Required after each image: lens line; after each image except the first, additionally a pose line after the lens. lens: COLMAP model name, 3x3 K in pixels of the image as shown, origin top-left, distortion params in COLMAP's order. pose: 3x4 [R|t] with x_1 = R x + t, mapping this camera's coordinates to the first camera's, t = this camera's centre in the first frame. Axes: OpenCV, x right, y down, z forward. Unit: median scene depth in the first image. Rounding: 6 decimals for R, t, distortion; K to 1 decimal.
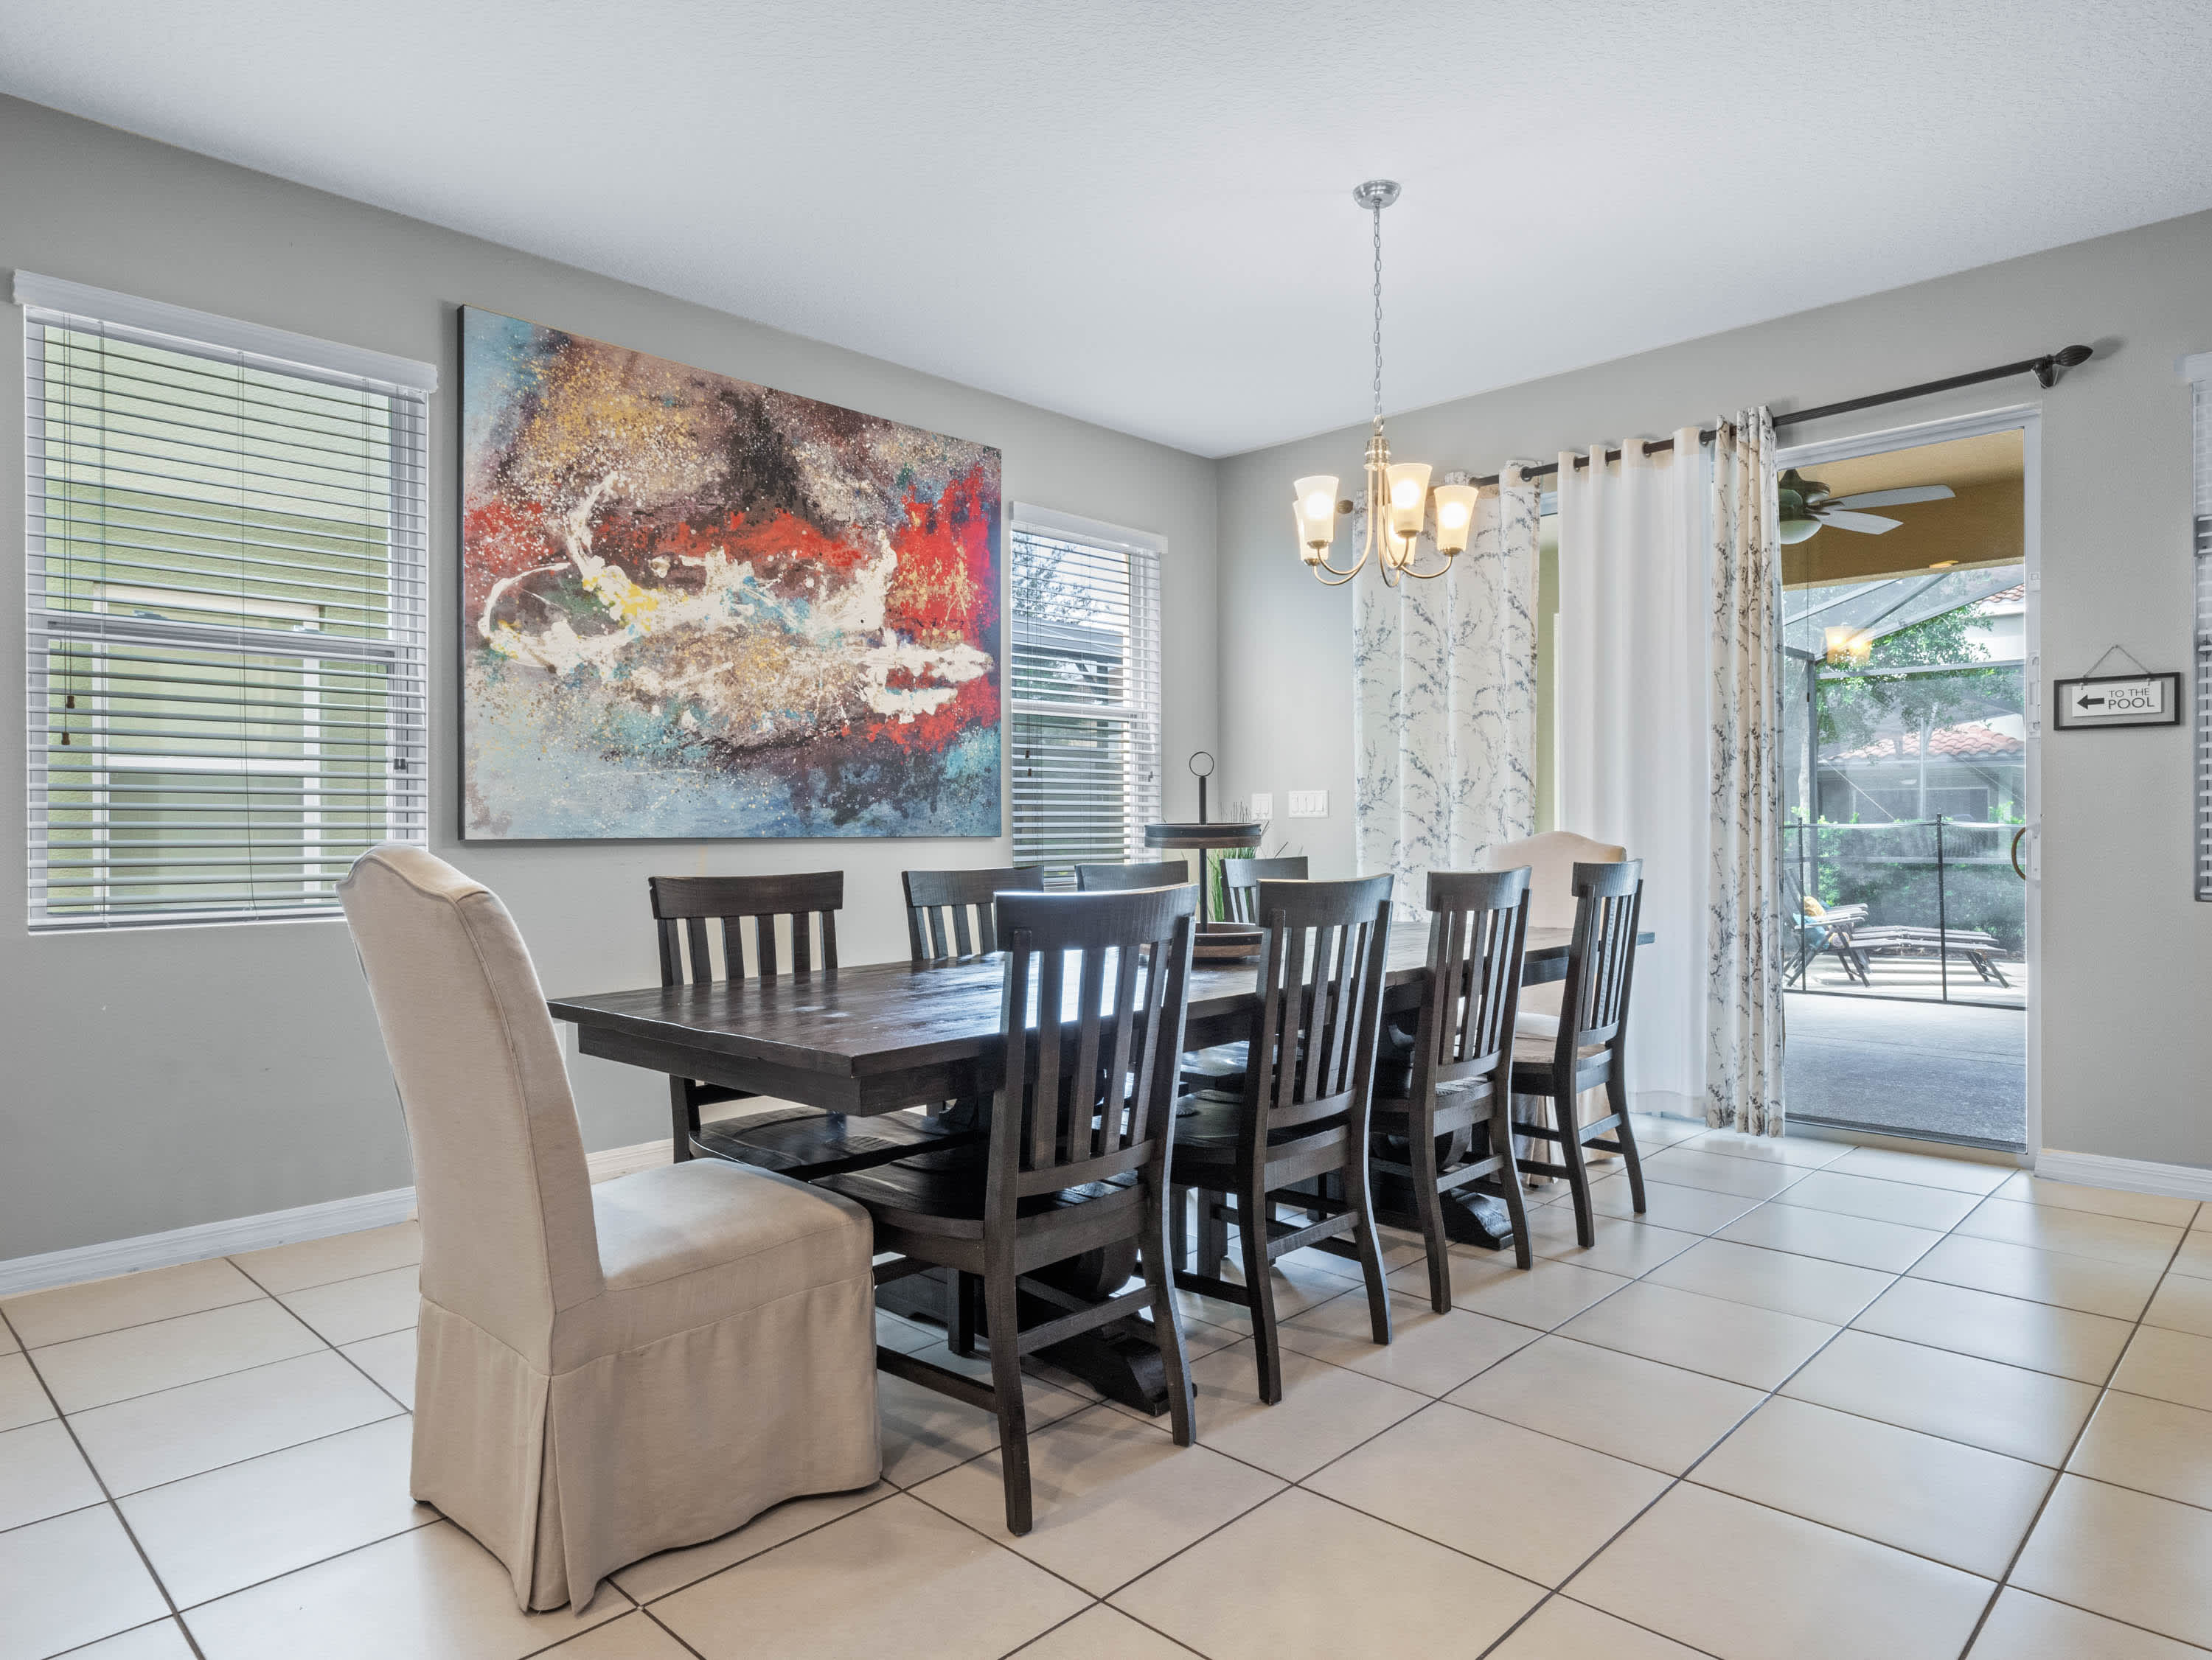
lens RADIAL K [[1367.5, 0, 1104.5], [0, 1367.5, 841.7], [0, 0, 1]] dist [0.000108, 0.002262]
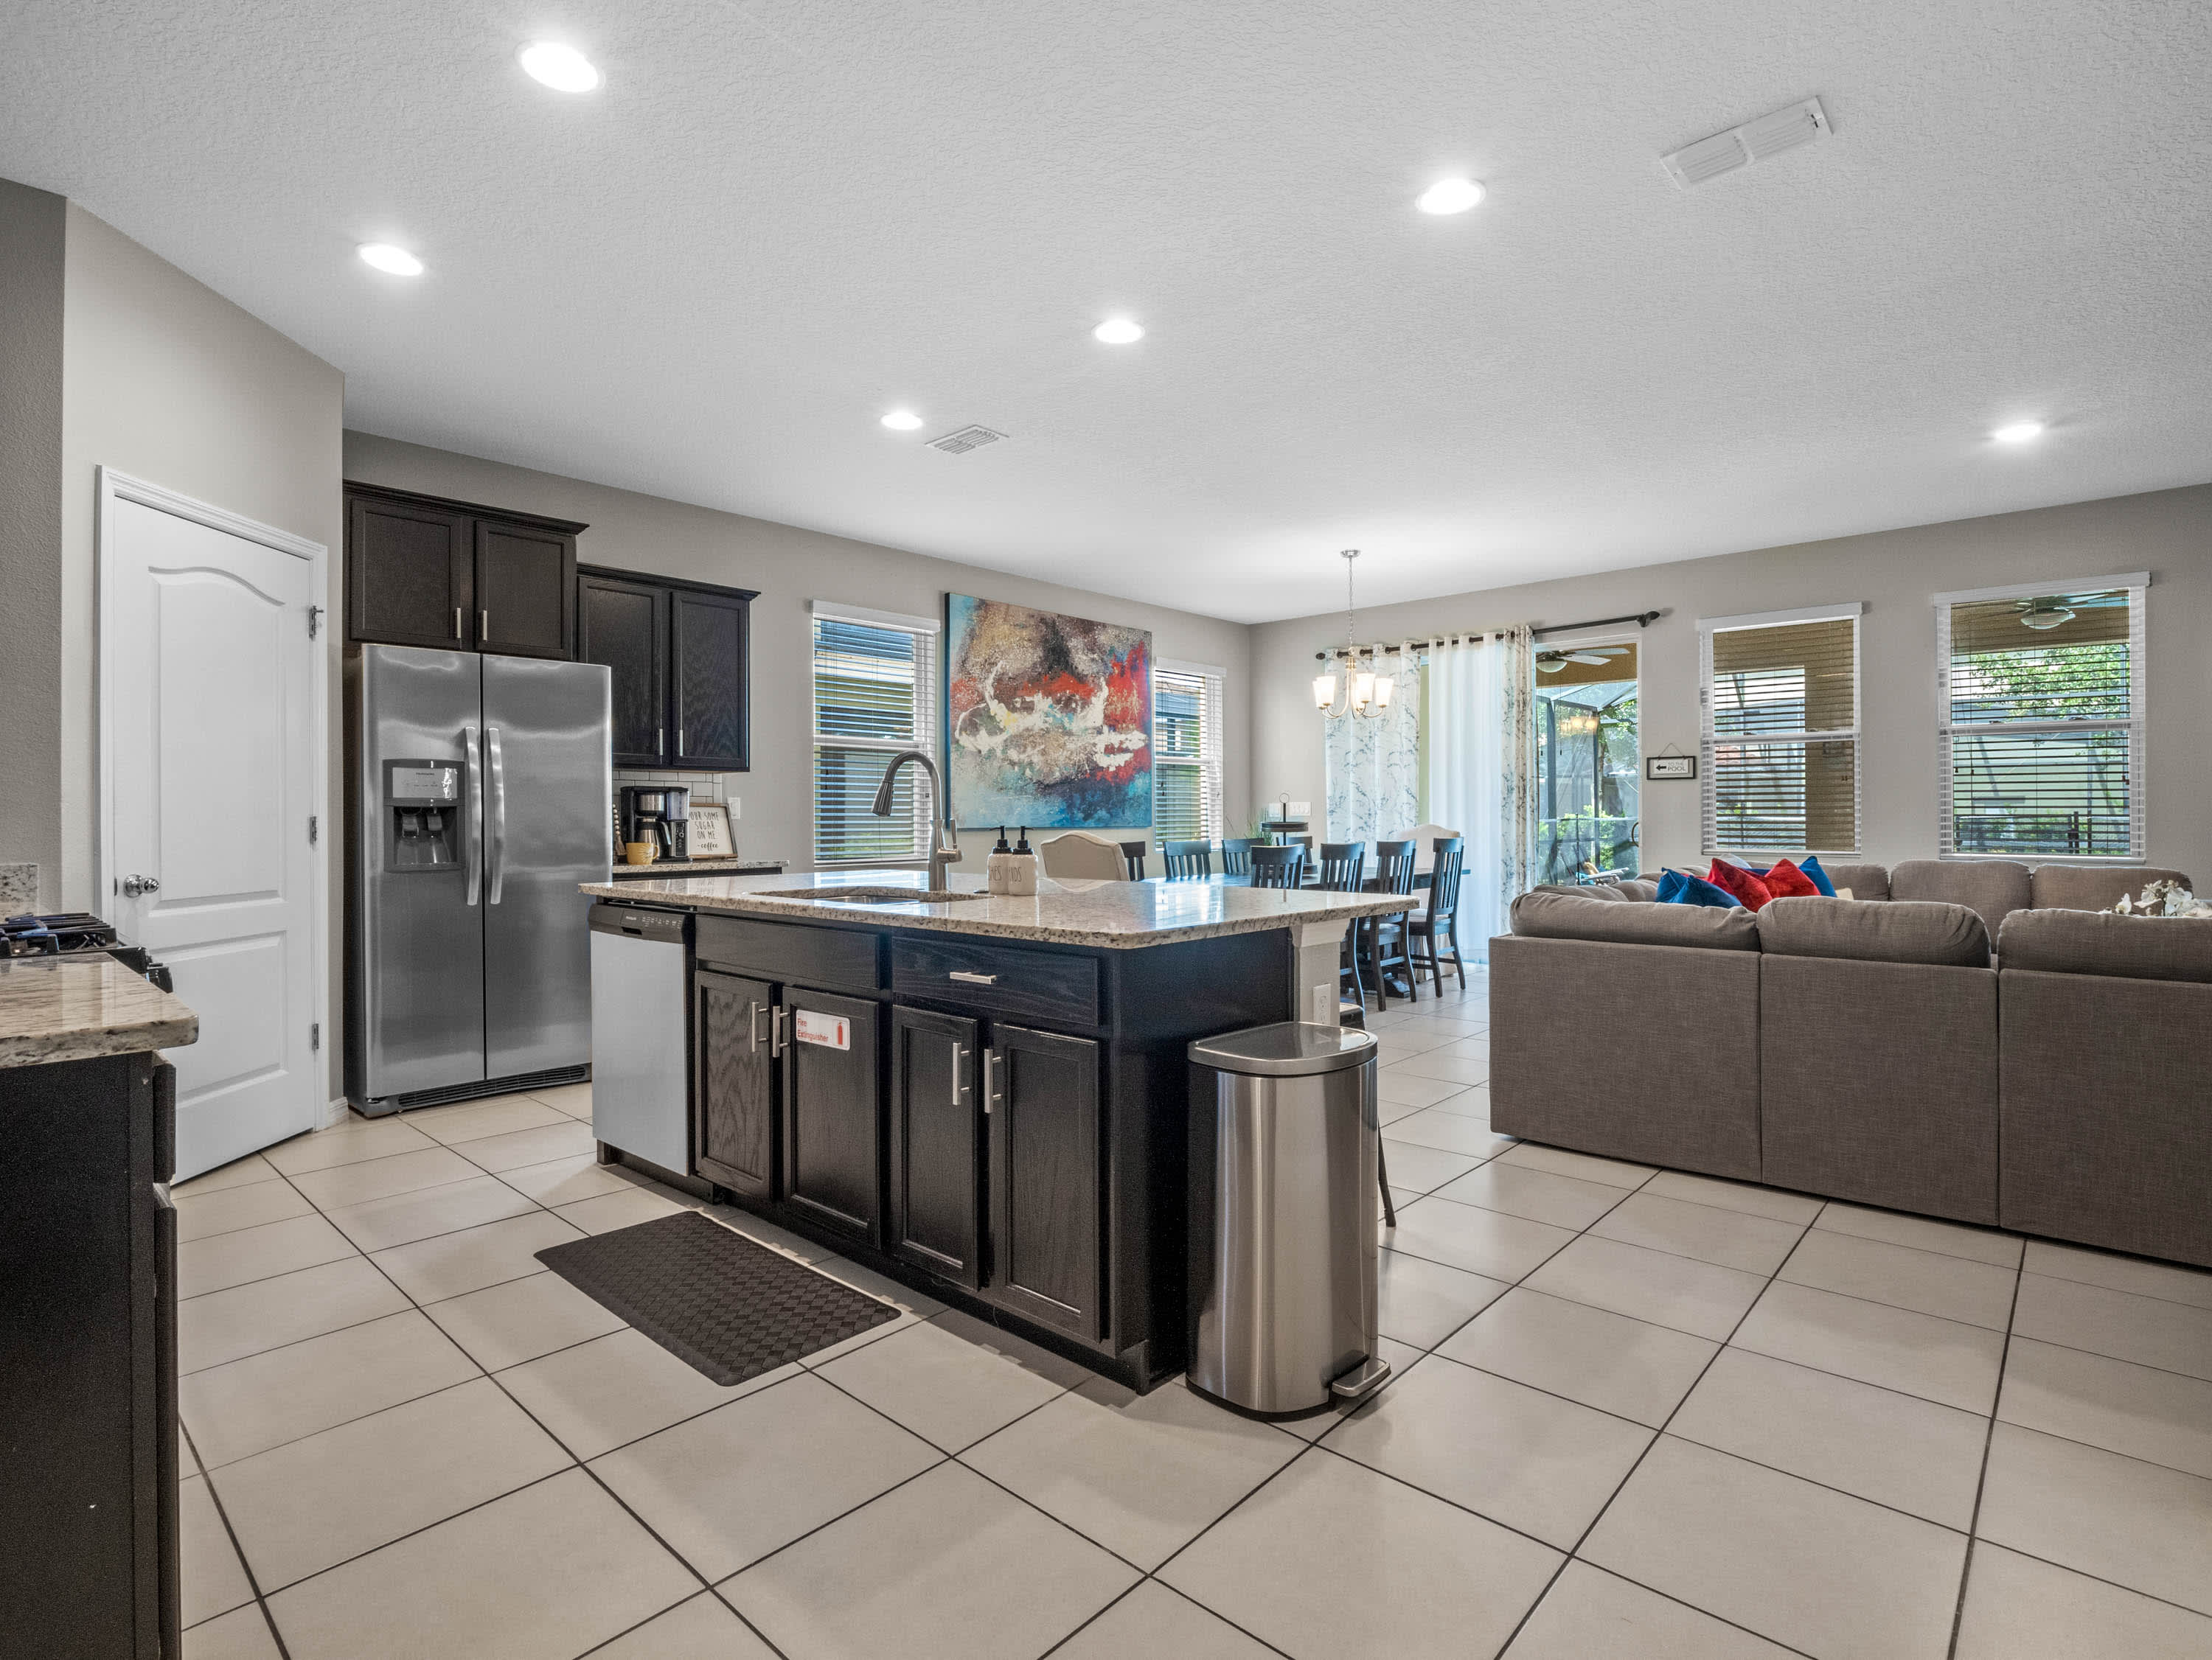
lens RADIAL K [[1113.9, 0, 1107.4], [0, 1113.9, 814.2], [0, 0, 1]] dist [0.001927, -0.000018]
pose [[0.999522, 0.000611, 0.030909, -0.235666], [-0.000233, 0.999925, -0.012227, -0.002217], [-0.030914, 0.012214, 0.999447, -0.761141]]
